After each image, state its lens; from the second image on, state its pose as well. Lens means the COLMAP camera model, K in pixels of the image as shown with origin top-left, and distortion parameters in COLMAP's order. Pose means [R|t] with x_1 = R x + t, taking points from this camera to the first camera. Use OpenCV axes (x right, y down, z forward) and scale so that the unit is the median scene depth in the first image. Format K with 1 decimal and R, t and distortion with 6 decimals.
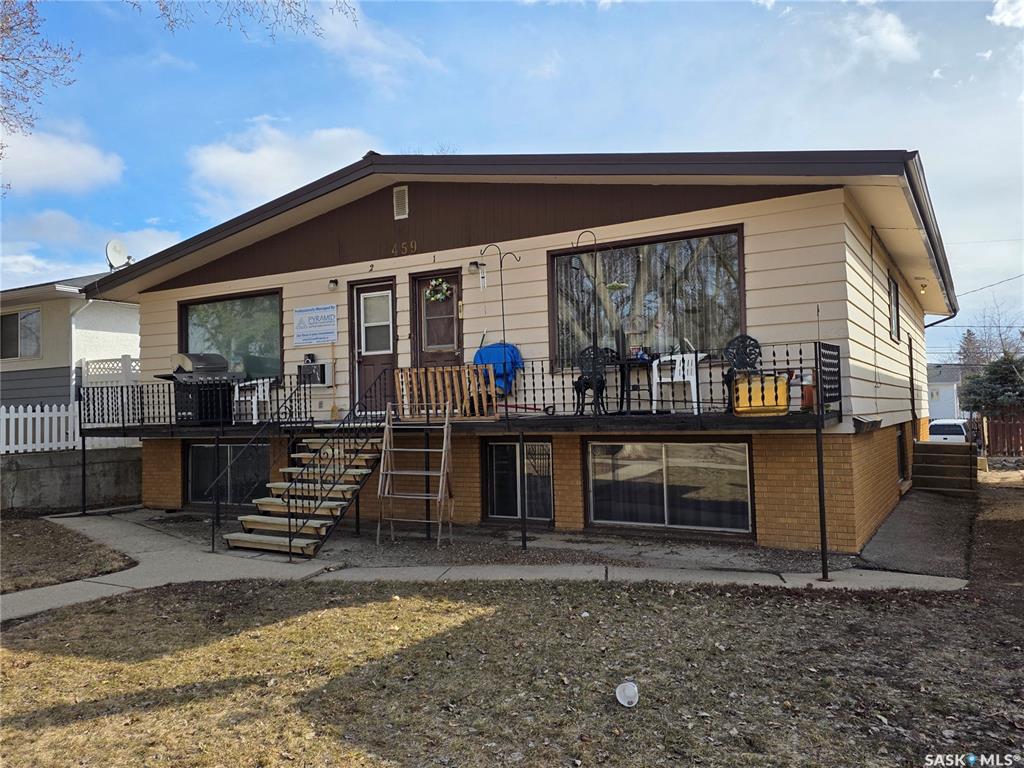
lens RADIAL K [[787.0, 0, 517.2], [0, 787.0, 382.9], [0, 0, 1]] dist [0.105839, -0.127840]
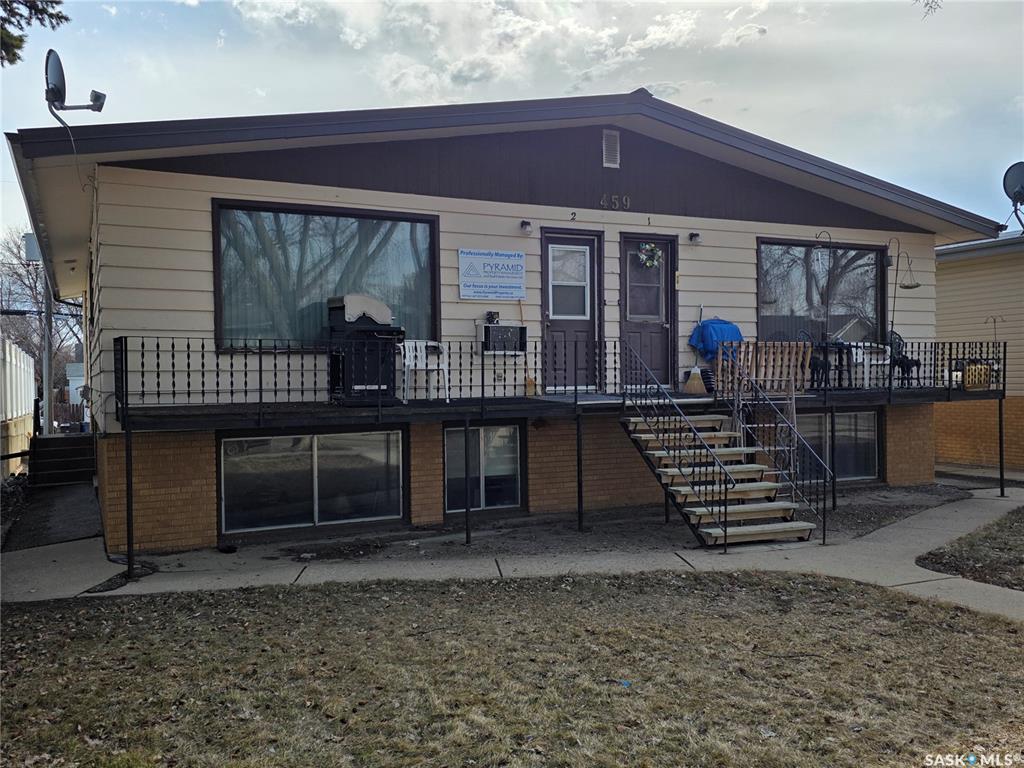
lens RADIAL K [[877.3, 0, 512.0], [0, 877.3, 384.0], [0, 0, 1]] dist [0.135240, -0.211705]
pose [[0.558461, 0.006828, 0.829502, -1.017458], [-0.030804, 0.999447, 0.012512, 0.024217], [-0.828958, -0.032540, 0.558363, 0.532139]]
